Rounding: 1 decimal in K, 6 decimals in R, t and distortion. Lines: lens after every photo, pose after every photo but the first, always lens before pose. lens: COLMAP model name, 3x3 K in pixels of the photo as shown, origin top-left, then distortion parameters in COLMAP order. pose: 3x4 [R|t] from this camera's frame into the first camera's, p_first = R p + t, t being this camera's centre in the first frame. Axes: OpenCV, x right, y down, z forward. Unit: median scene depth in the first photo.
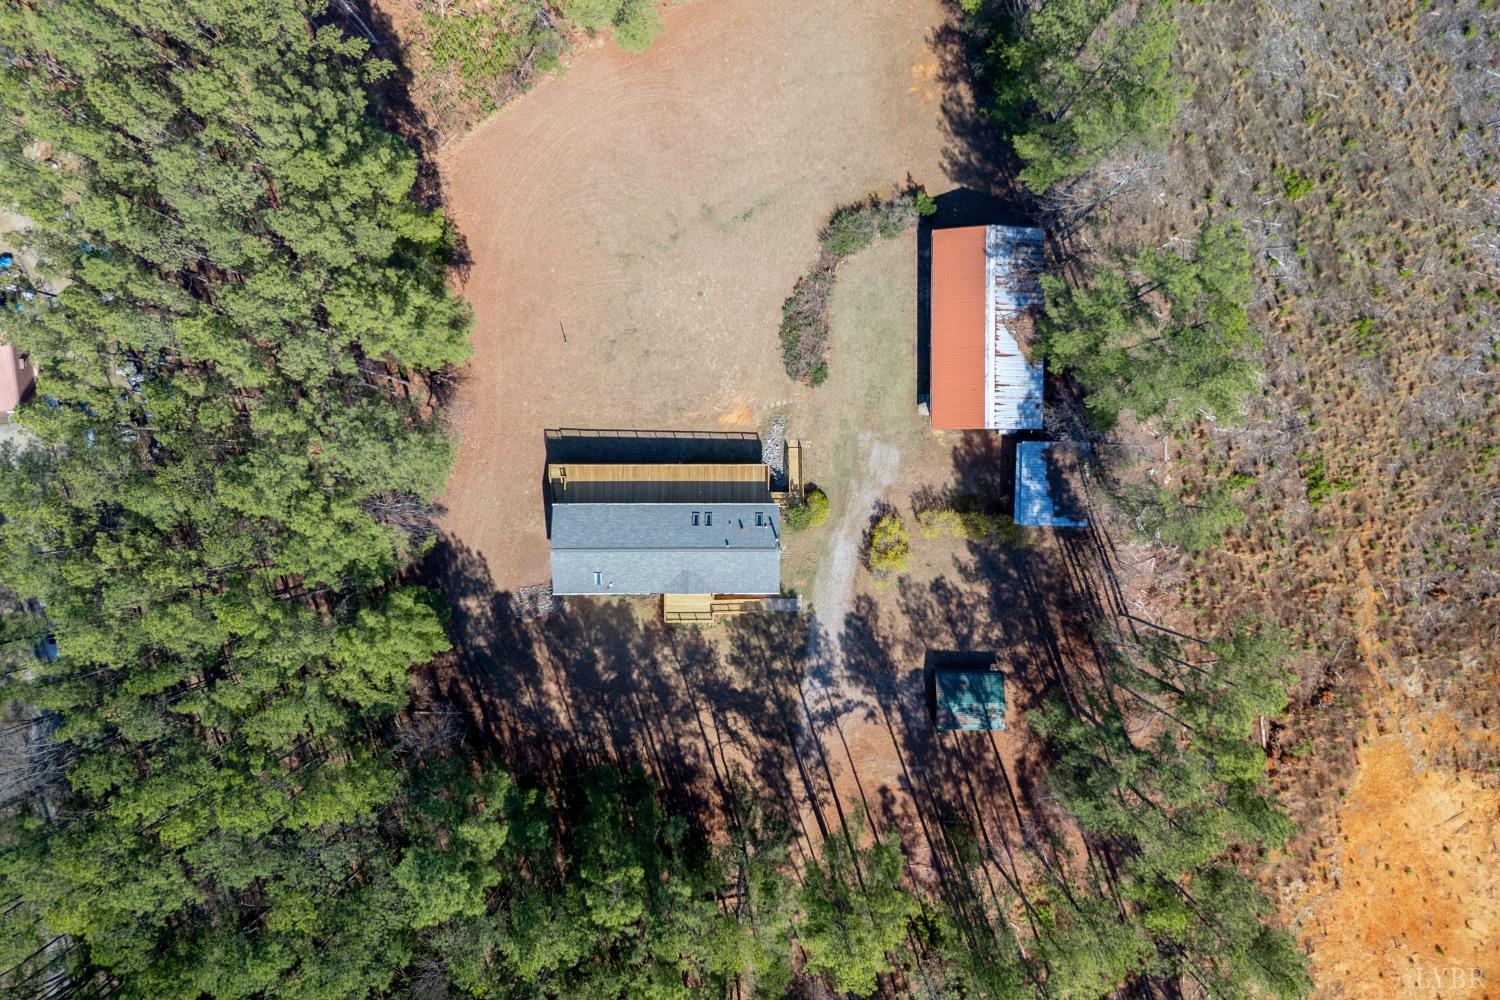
lens RADIAL K [[1054.9, 0, 750.0], [0, 1054.9, 500.0], [0, 0, 1]] dist [0.026626, -0.007536]
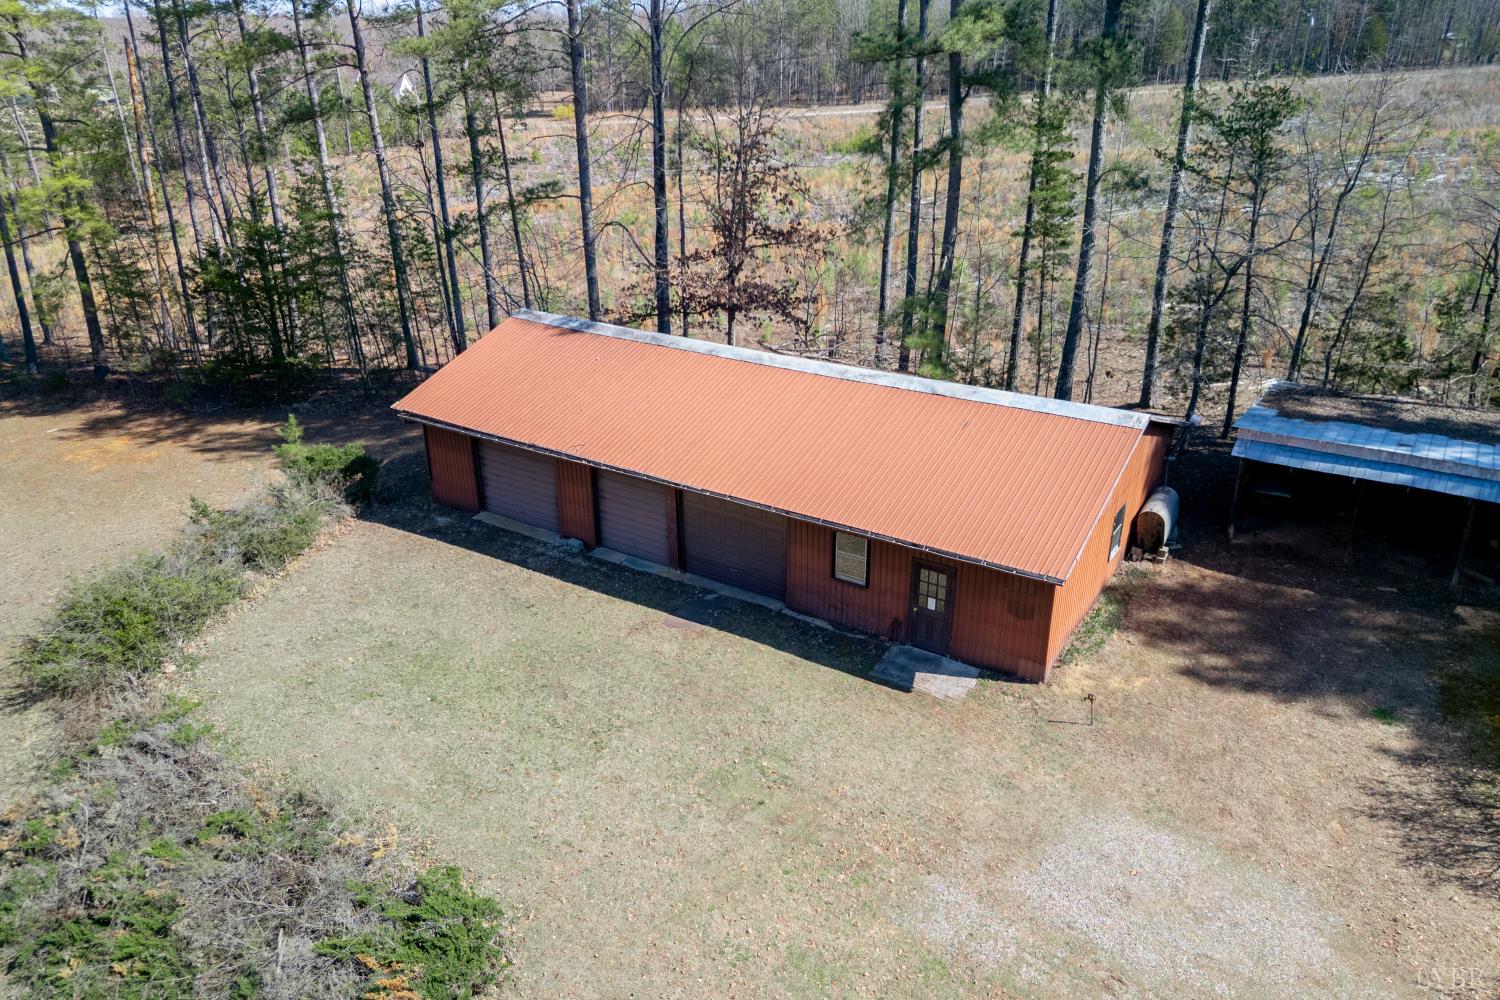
lens RADIAL K [[1054.9, 0, 750.0], [0, 1054.9, 500.0], [0, 0, 1]] dist [0.026626, -0.007536]
pose [[0.542995, -0.324943, 0.774318, -0.006944], [0.839679, 0.199363, -0.505167, -0.018742], [0.009779, 0.924482, 0.381101, 0.890742]]
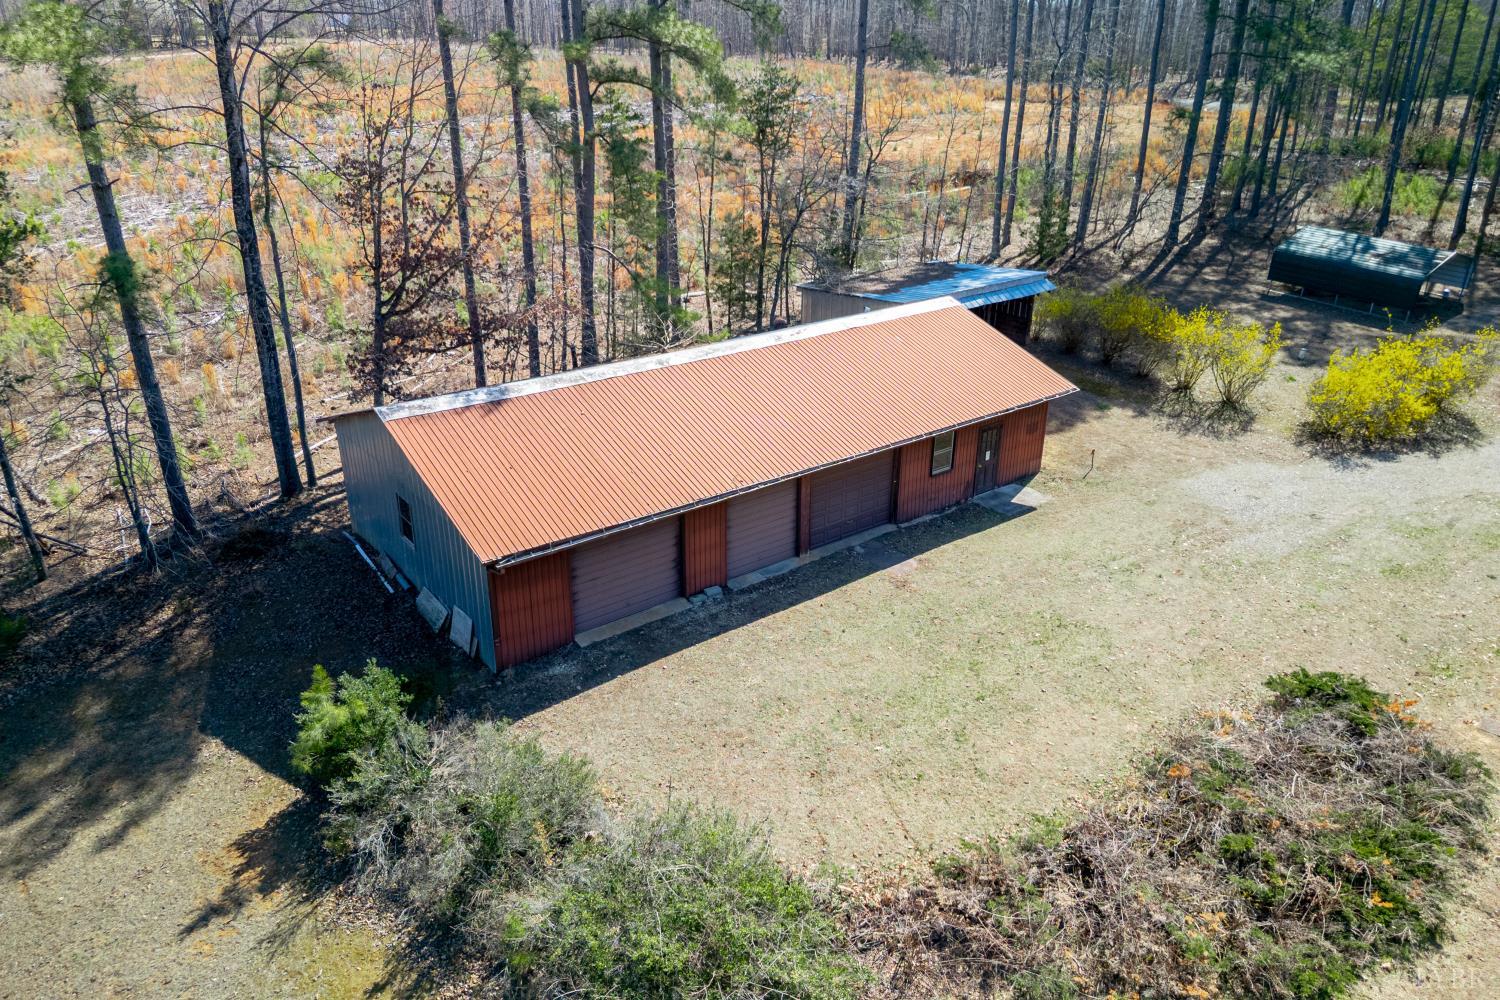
lens RADIAL K [[1054.9, 0, 750.0], [0, 1054.9, 500.0], [0, 0, 1]] dist [0.026626, -0.007536]
pose [[-0.594456, -0.307115, 0.743171, -0.010162], [0.803477, -0.264051, 0.533575, -0.312422], [0.032366, 0.914307, 0.403727, 0.882885]]
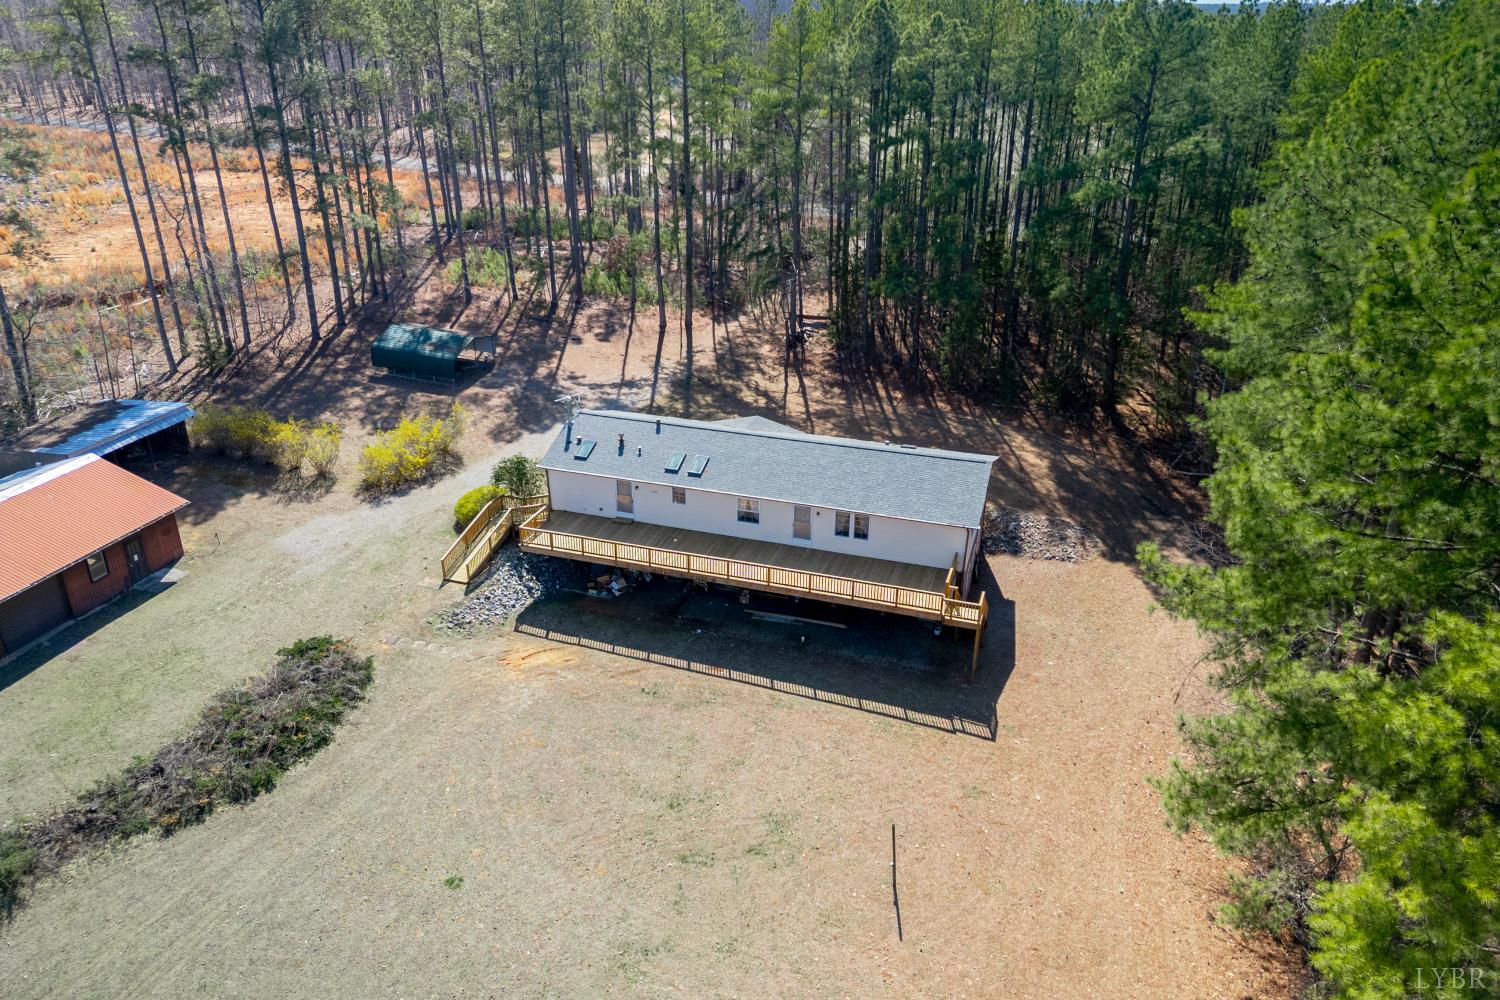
lens RADIAL K [[1040.1, 0, 750.0], [0, 1040.1, 500.0], [0, 0, 1]] dist [0.060072, -0.060255]
pose [[-0.948104, -0.120585, 0.294209, -0.219585], [0.317195, -0.422920, 0.848838, -0.396755], [0.022069, 0.898108, 0.439220, 0.770468]]
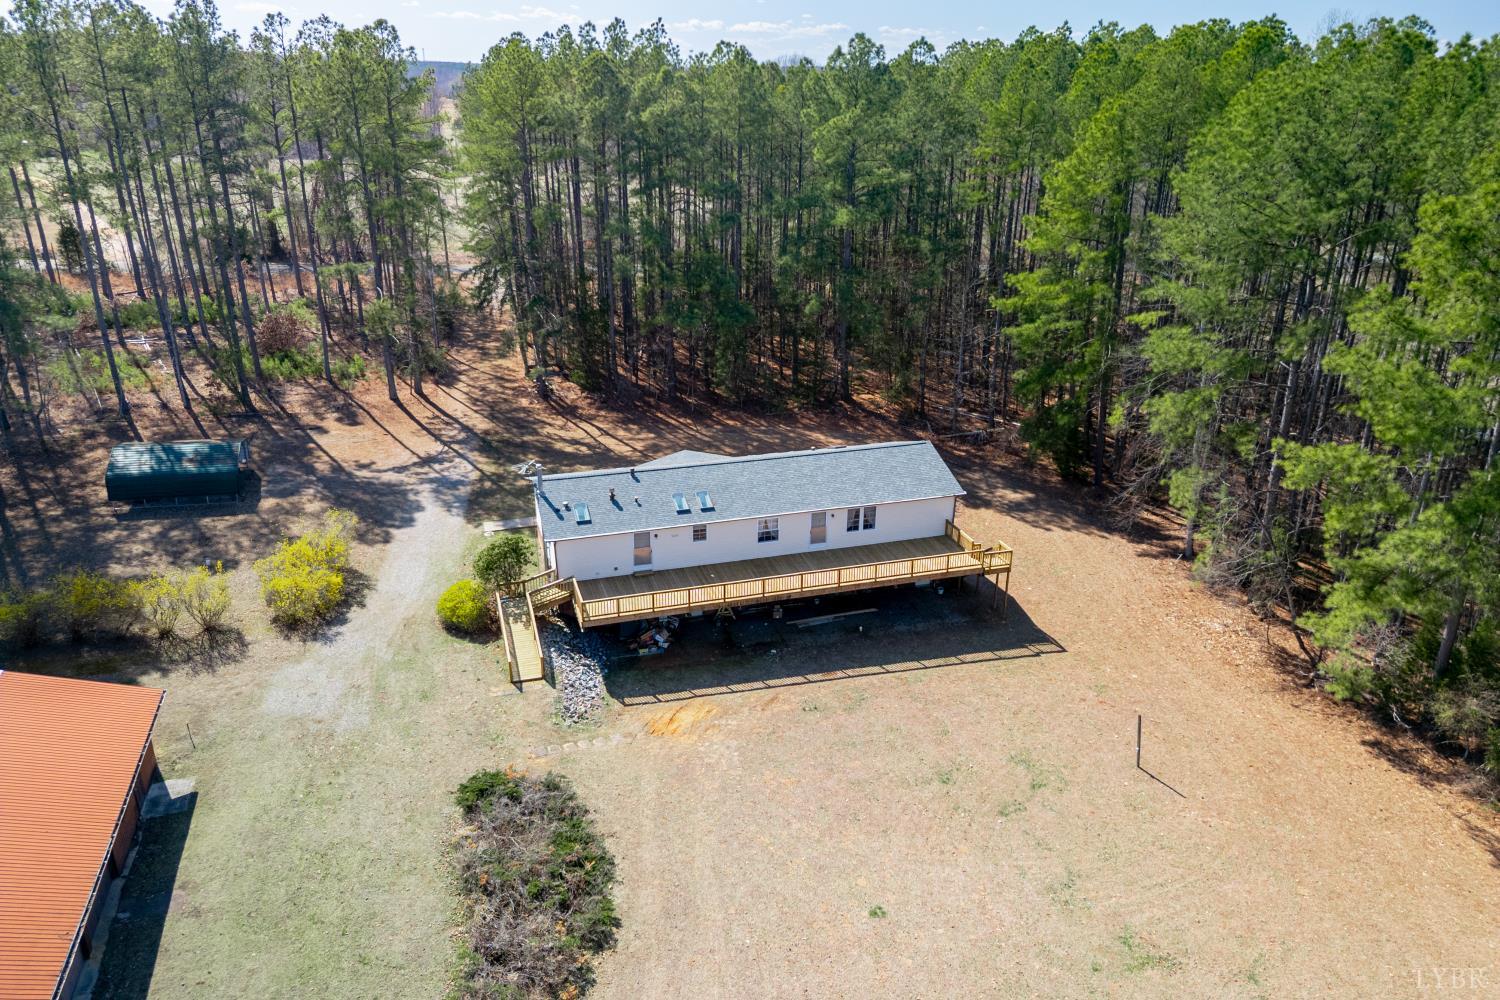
lens RADIAL K [[1039.9, 0, 750.0], [0, 1039.9, 500.0], [0, 0, 1]] dist [0.000608, -0.008437]
pose [[-0.957064, 0.119208, -0.264229, 0.060190], [-0.289868, -0.387408, 0.875152, -0.422415], [0.001961, 0.914169, 0.405329, 0.769192]]
